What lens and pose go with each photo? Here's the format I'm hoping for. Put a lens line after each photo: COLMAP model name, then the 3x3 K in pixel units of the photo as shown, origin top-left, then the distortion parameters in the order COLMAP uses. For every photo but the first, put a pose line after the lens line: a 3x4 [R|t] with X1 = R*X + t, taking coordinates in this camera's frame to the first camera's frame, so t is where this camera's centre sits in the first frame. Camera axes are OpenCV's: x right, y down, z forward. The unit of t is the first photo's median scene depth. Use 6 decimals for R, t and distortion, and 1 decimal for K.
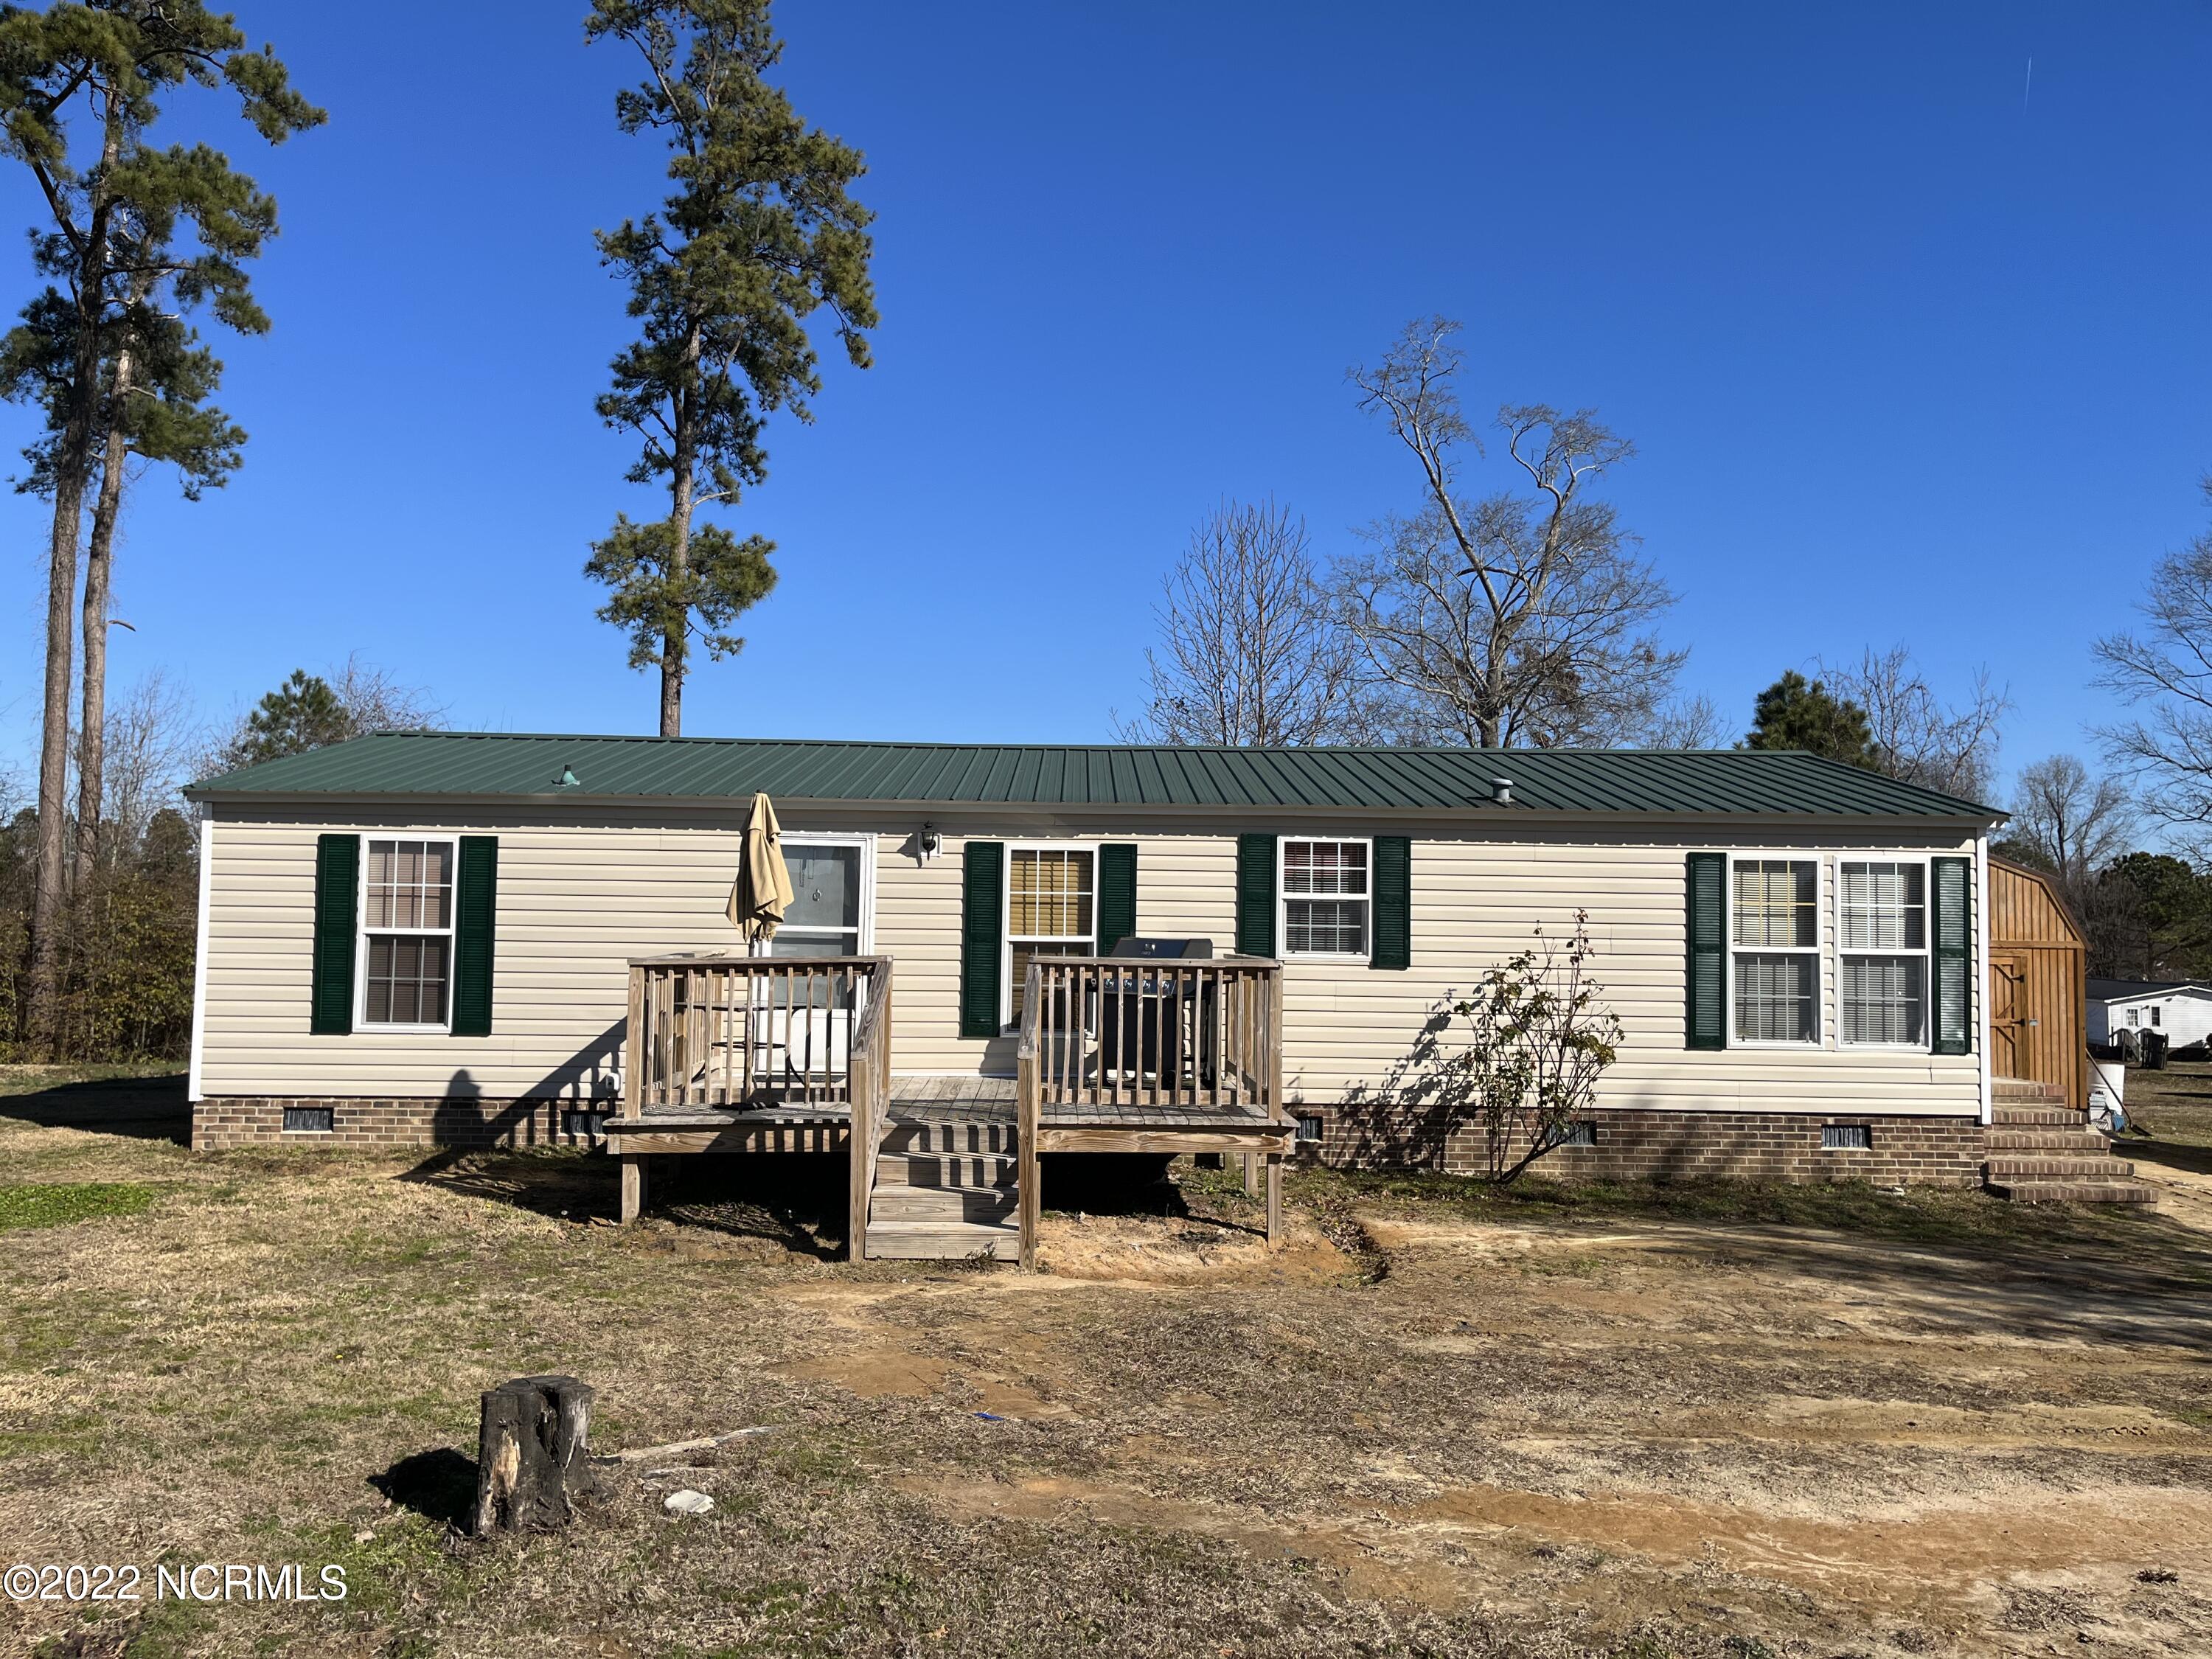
lens RADIAL K [[1673.7, 0, 1107.5], [0, 1673.7, 831.9], [0, 0, 1]] dist [0.052834, -0.065055]
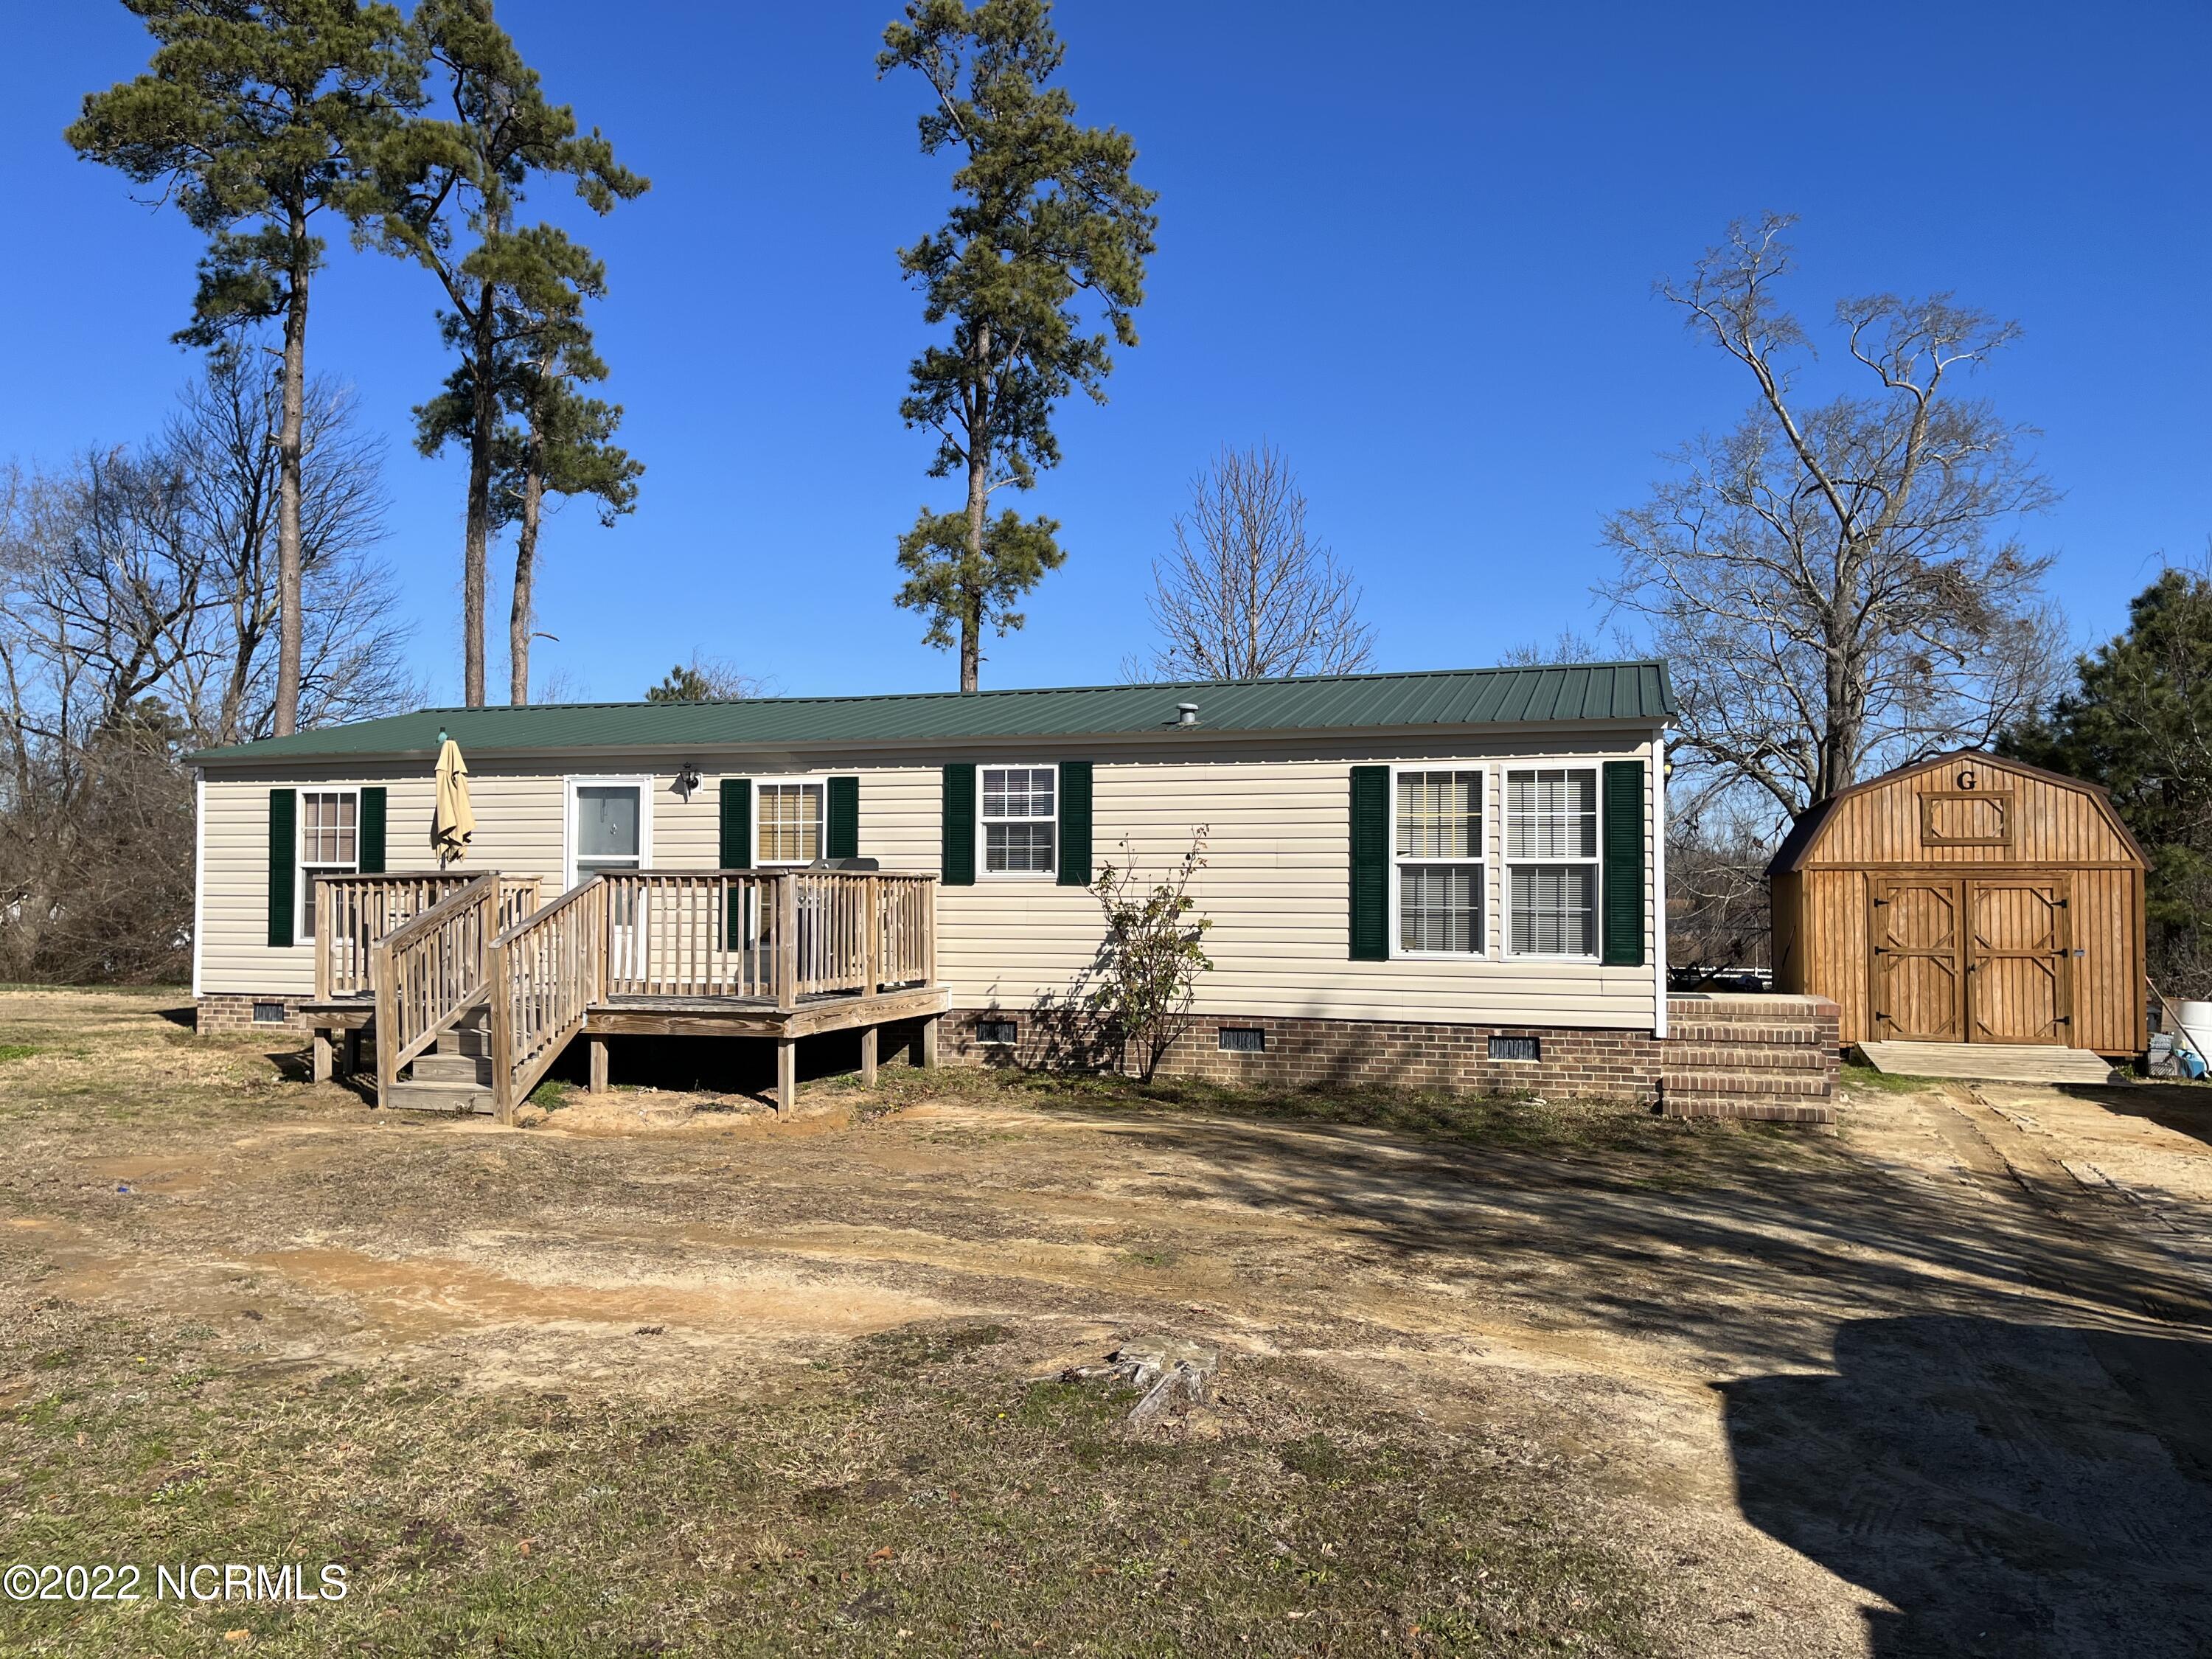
lens RADIAL K [[1673.7, 0, 1105.4], [0, 1673.7, 839.3], [0, 0, 1]] dist [0.052834, -0.065055]
pose [[0.945928, -0.021760, -0.323646, 0.528278], [0.029230, 0.999406, 0.018237, 0.033148], [0.323057, -0.026711, 0.946002, -0.003862]]
